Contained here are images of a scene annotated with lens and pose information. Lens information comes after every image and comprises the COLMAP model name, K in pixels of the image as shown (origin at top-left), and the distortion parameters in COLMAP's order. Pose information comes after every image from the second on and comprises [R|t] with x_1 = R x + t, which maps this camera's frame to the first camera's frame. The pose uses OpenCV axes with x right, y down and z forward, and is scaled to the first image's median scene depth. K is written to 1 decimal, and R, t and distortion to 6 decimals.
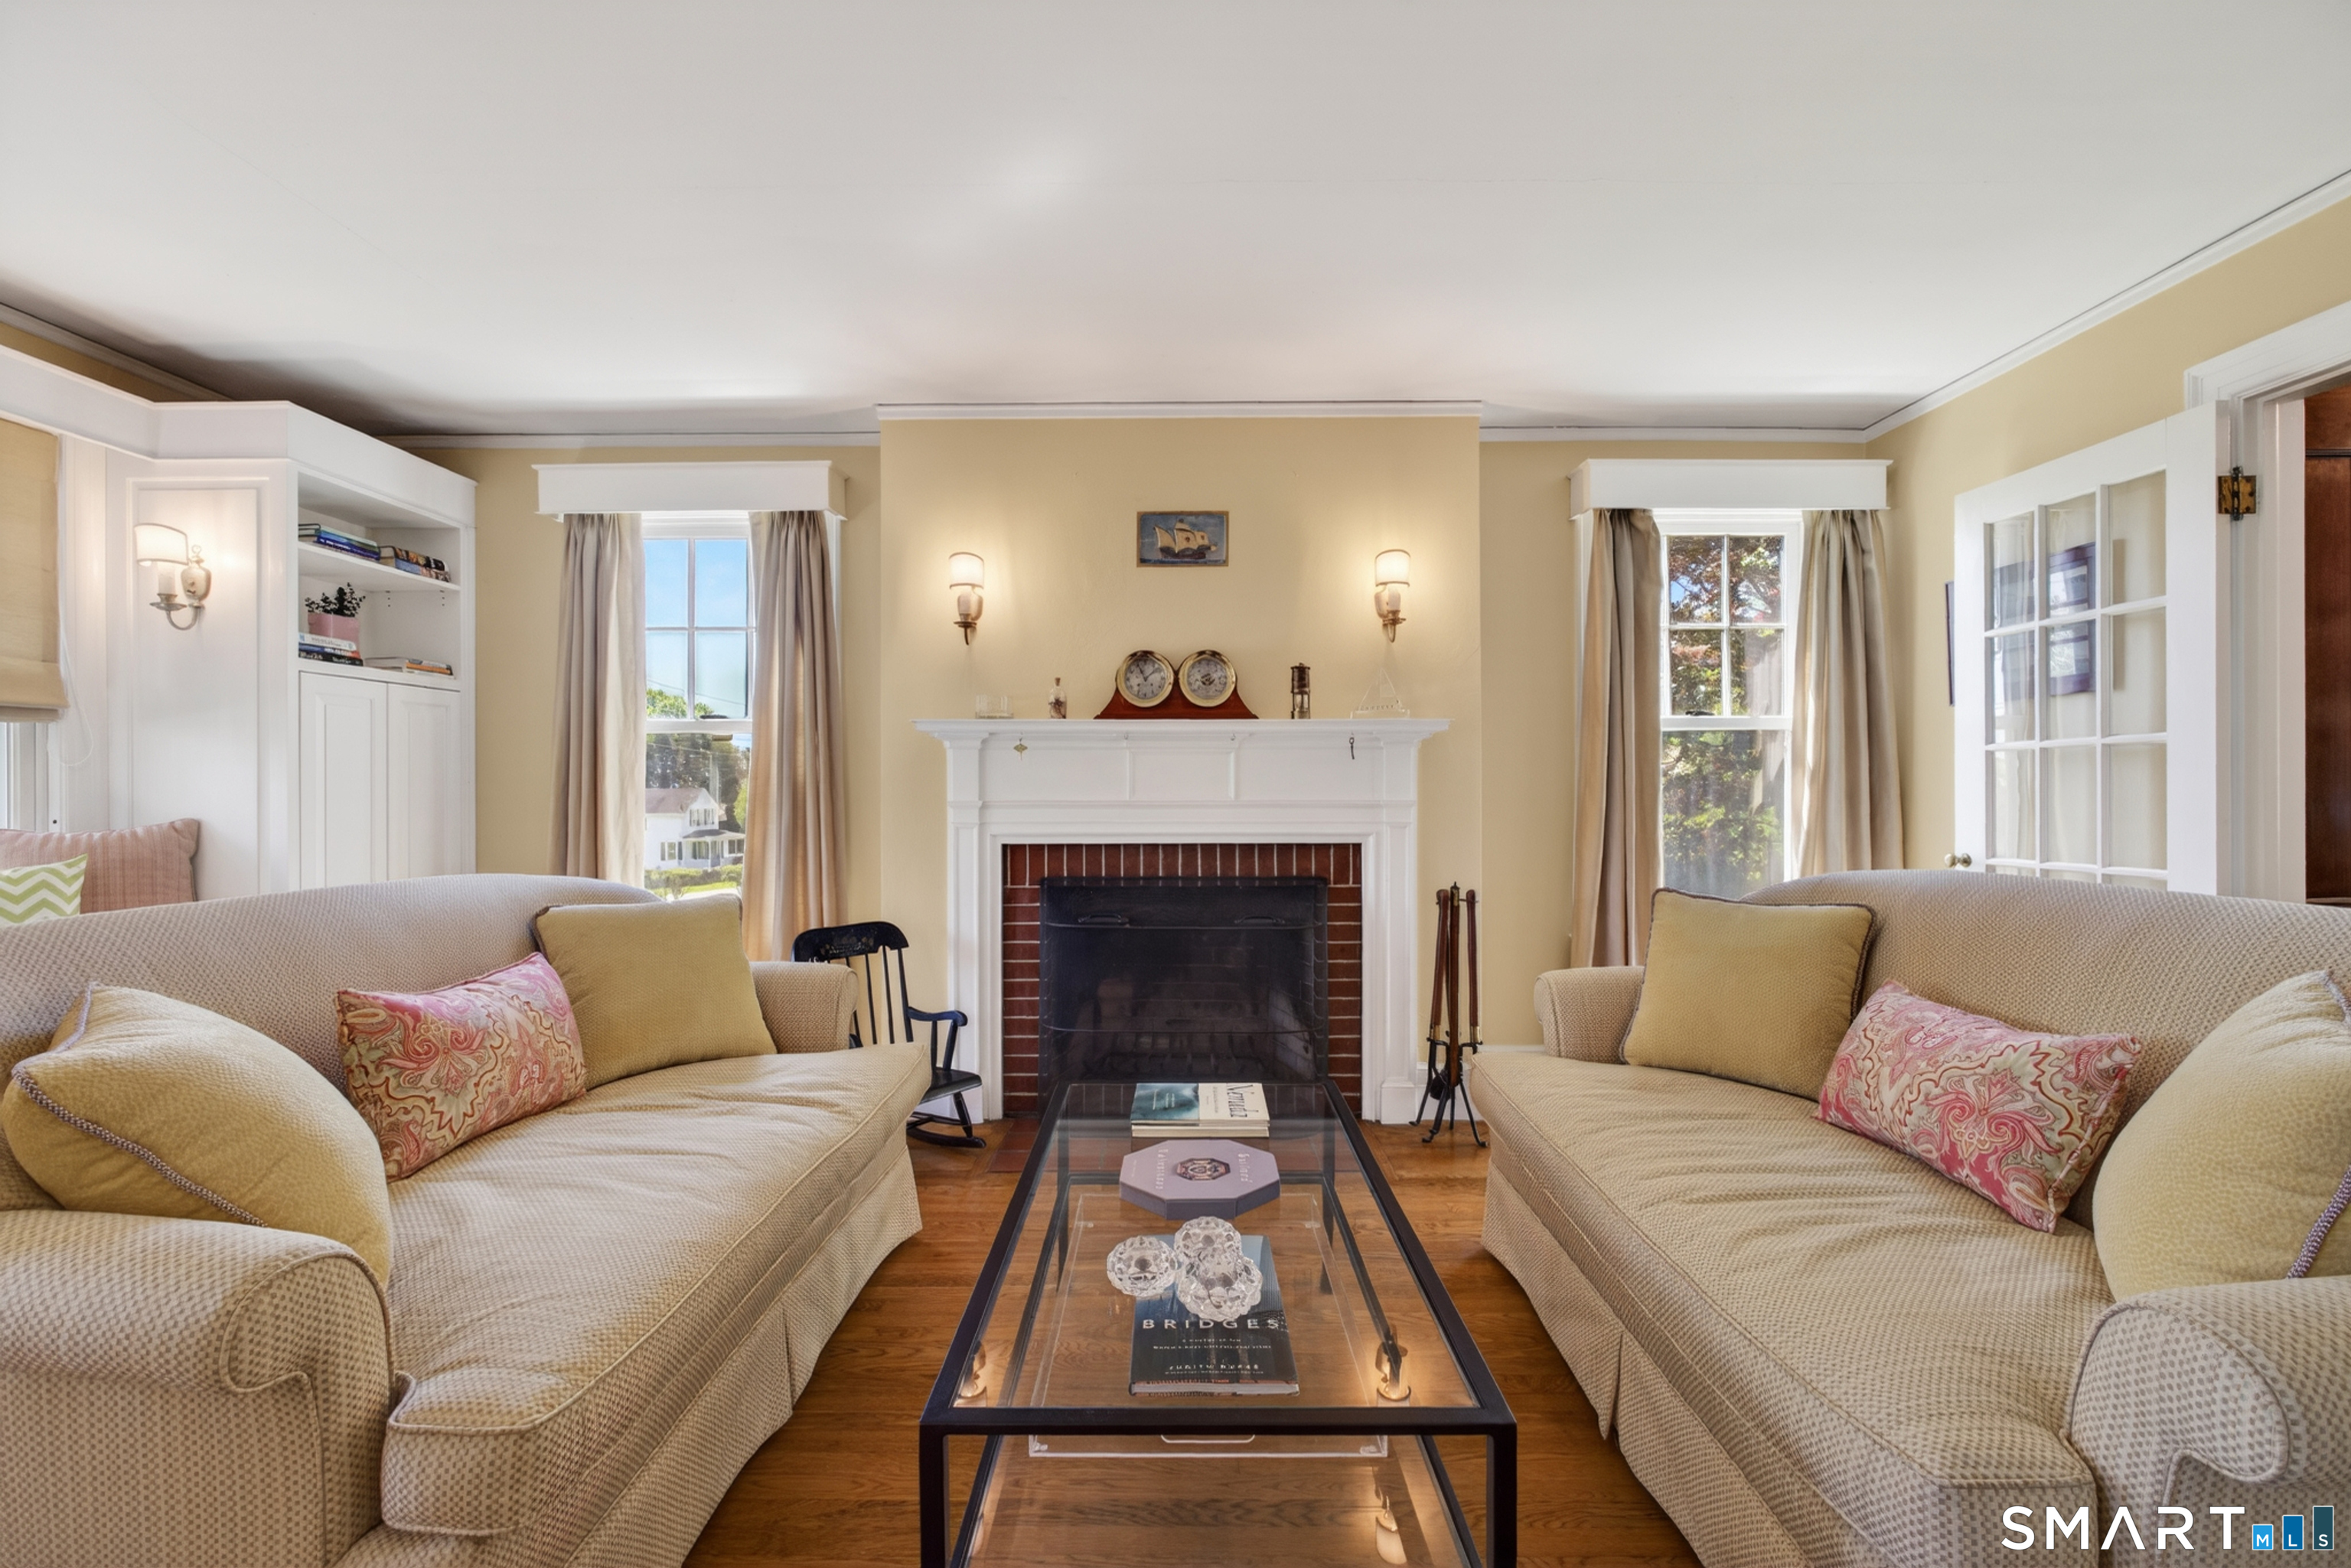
lens RADIAL K [[1008.9, 0, 1172.5], [0, 1008.9, 799.9], [0, 0, 1]] dist [-0.005019, 0.000449]
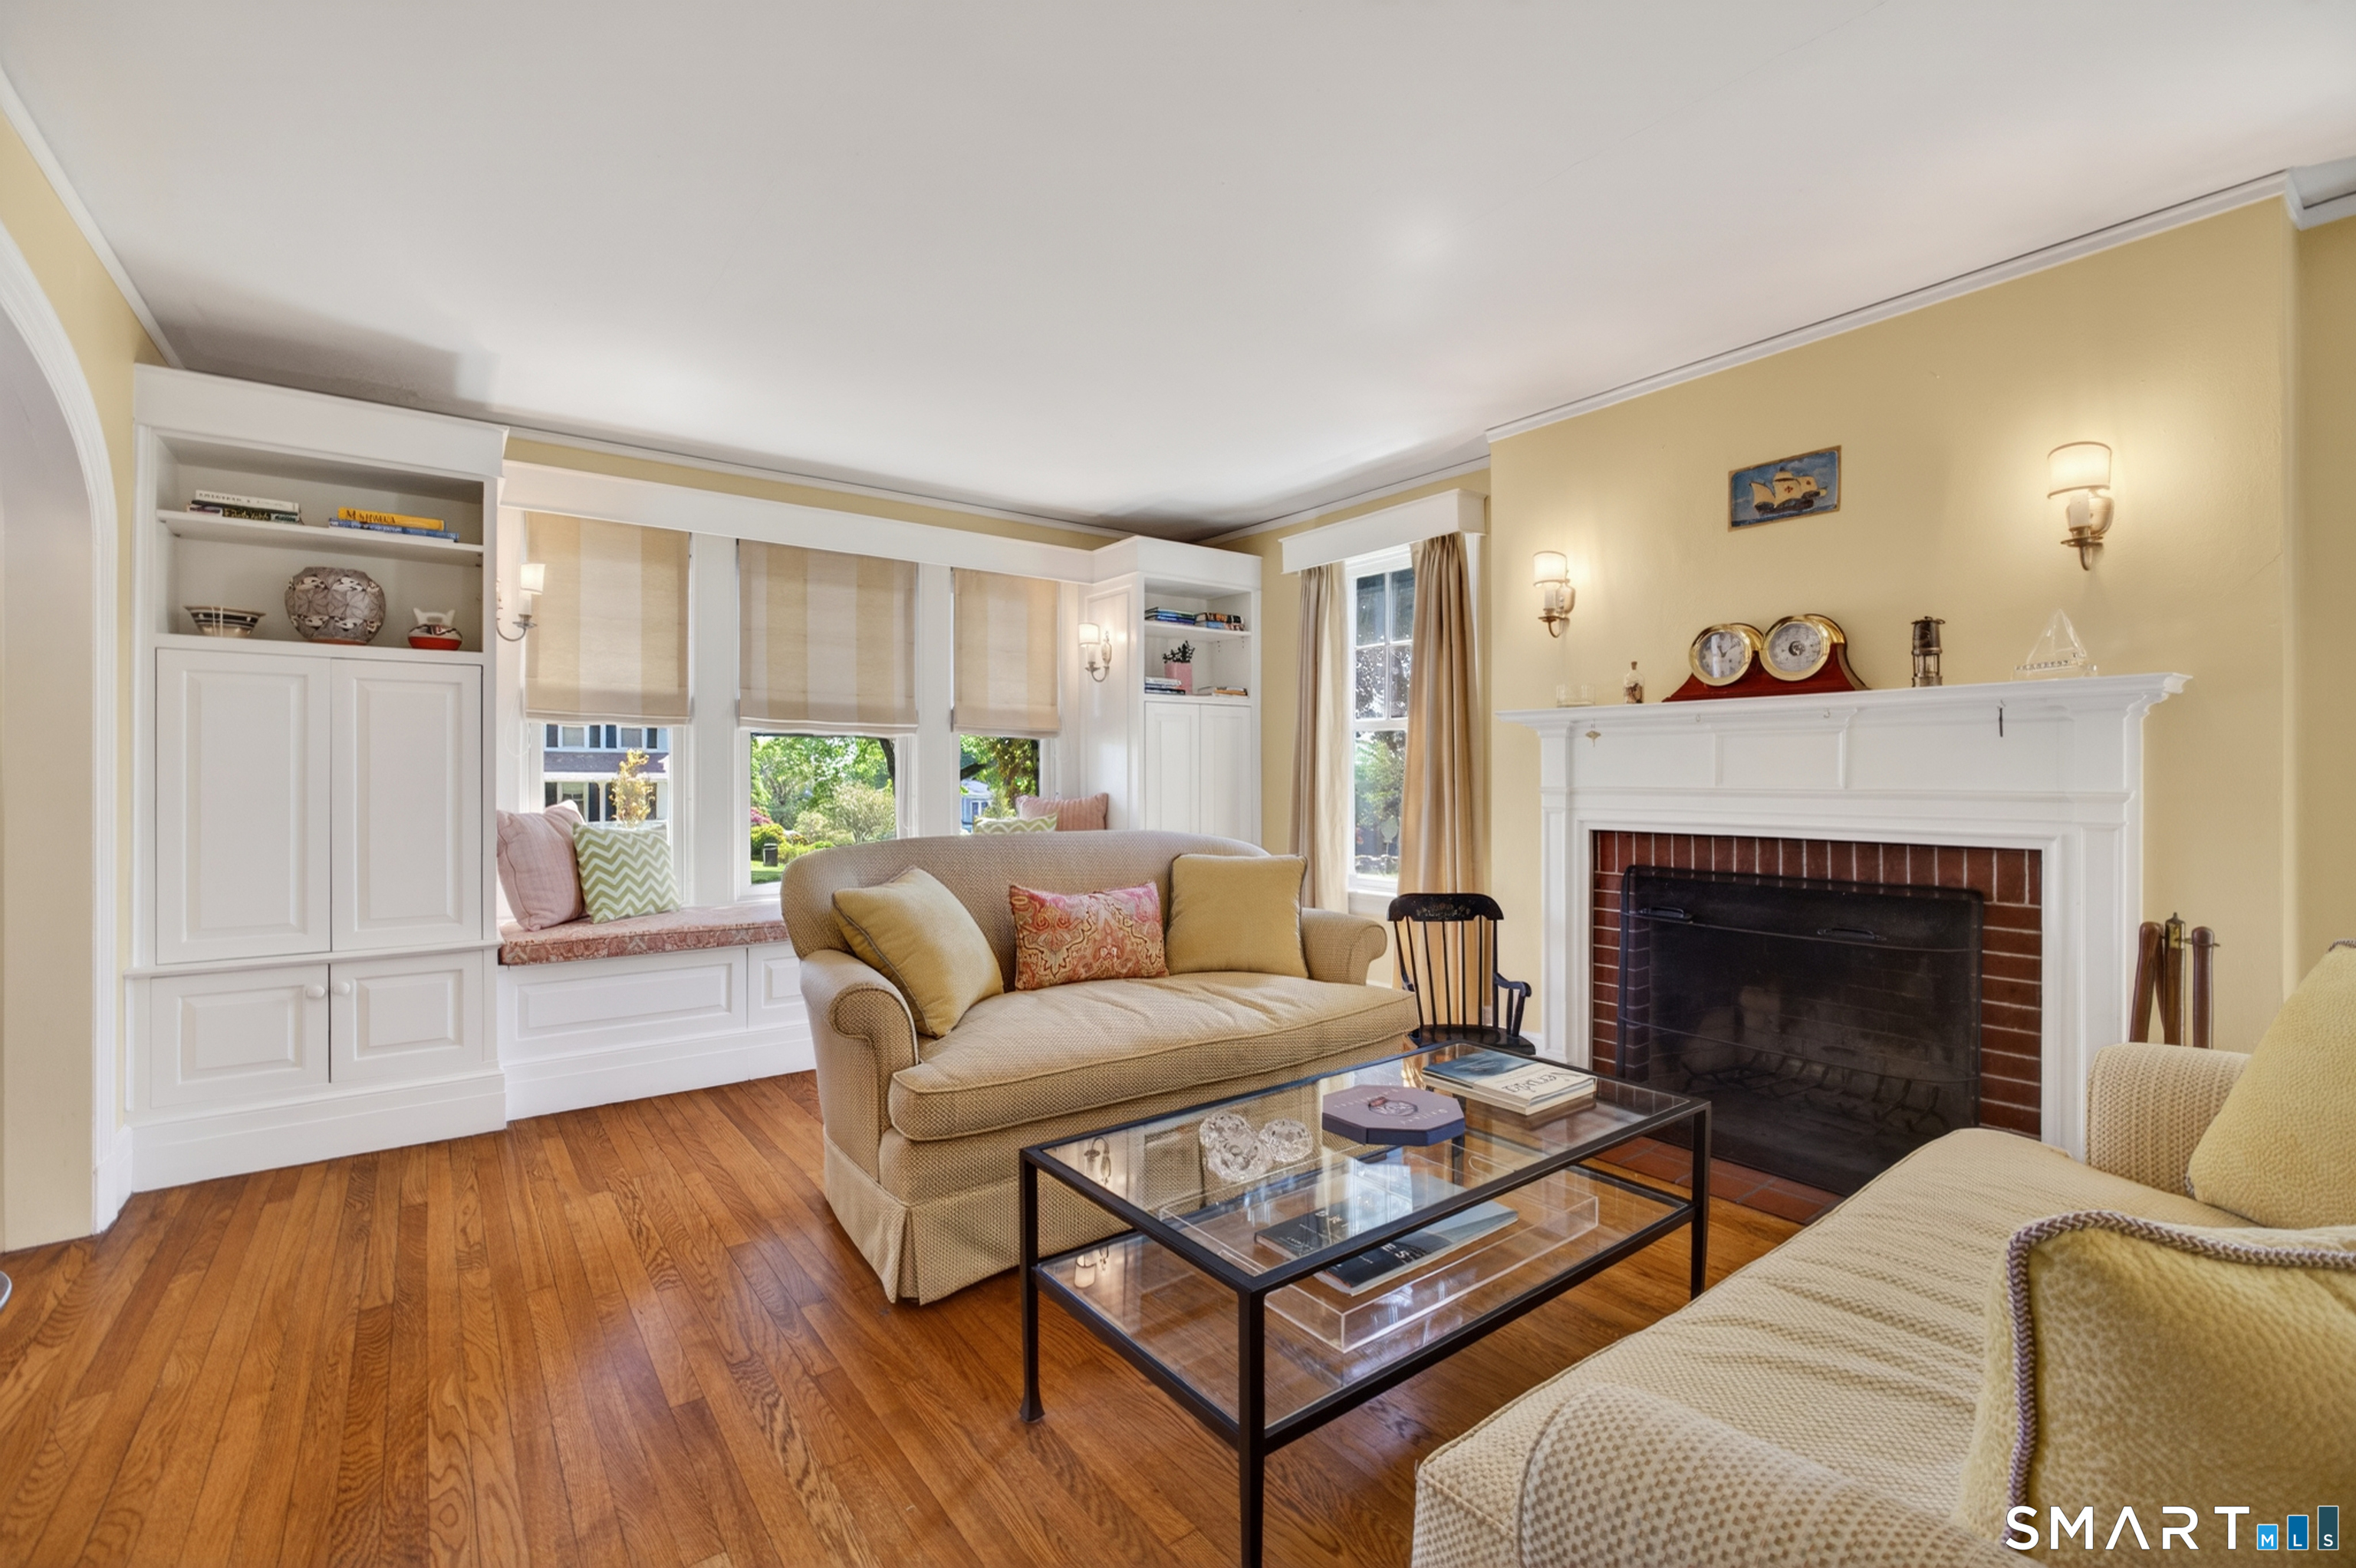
lens RADIAL K [[1003.2, 0, 1178.0], [0, 1003.2, 784.0], [0, 0, 1]] dist [-0.001549, 0.000166]
pose [[0.612658, 0.007848, -0.790309, 0.378584], [-0.008500, 0.999958, 0.003341, -0.001853], [0.790303, 0.004671, 0.612699, 0.053338]]
